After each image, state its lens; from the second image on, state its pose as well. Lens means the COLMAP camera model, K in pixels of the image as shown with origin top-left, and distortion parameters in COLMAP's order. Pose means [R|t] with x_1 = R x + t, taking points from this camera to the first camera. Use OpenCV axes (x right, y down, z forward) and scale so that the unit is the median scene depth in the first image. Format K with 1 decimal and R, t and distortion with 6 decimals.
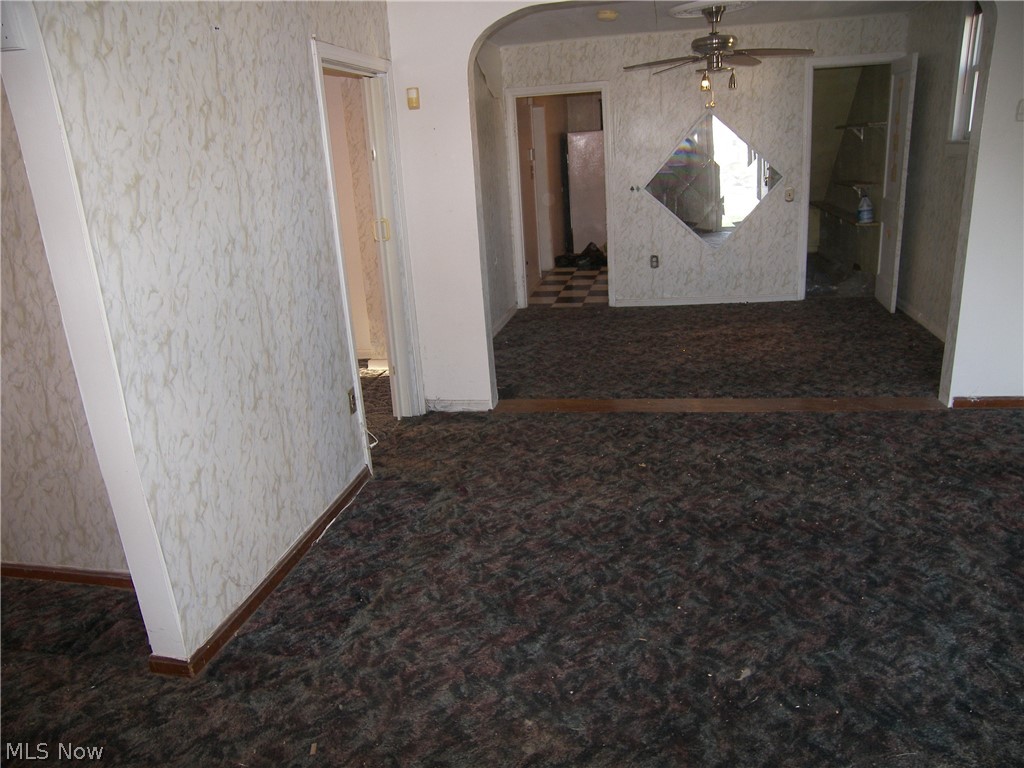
lens RADIAL K [[723.4, 0, 506.7], [0, 723.4, 383.1], [0, 0, 1]] dist [-0.109270, 0.044868]
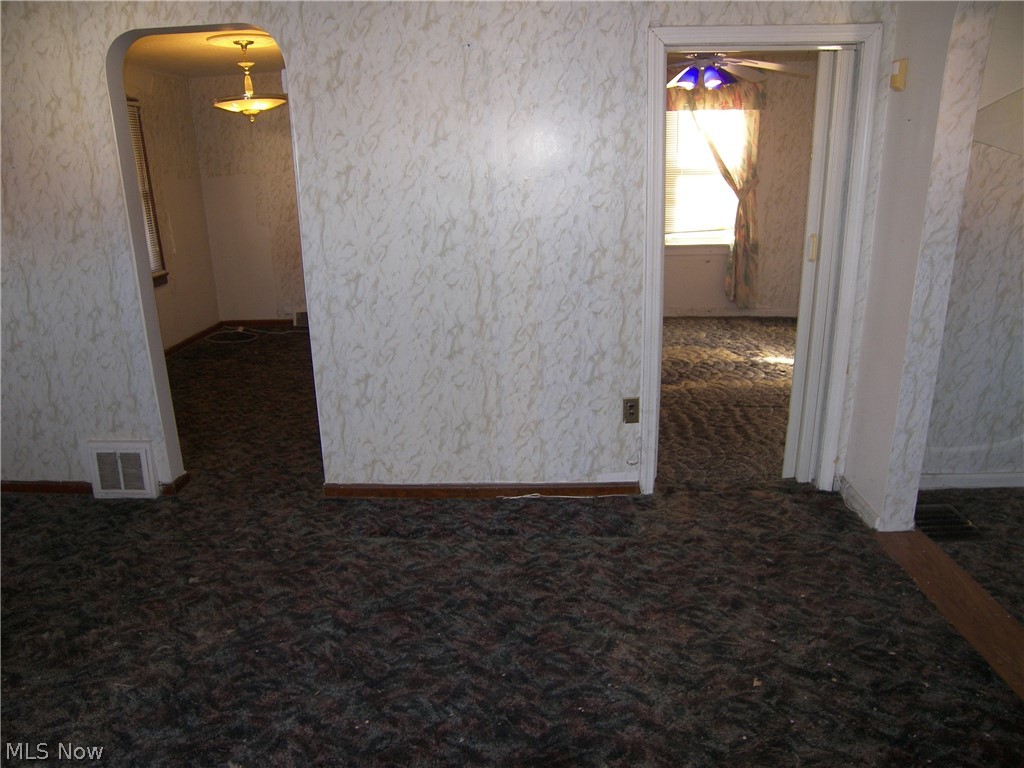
lens RADIAL K [[723.4, 0, 503.4], [0, 723.4, 382.9], [0, 0, 1]] dist [-0.109270, 0.044868]
pose [[0.166991, 0.345252, -0.923534, 0.782779], [-0.284995, 0.913605, 0.290008, -0.295497], [0.943871, 0.214774, 0.250959, 0.742729]]
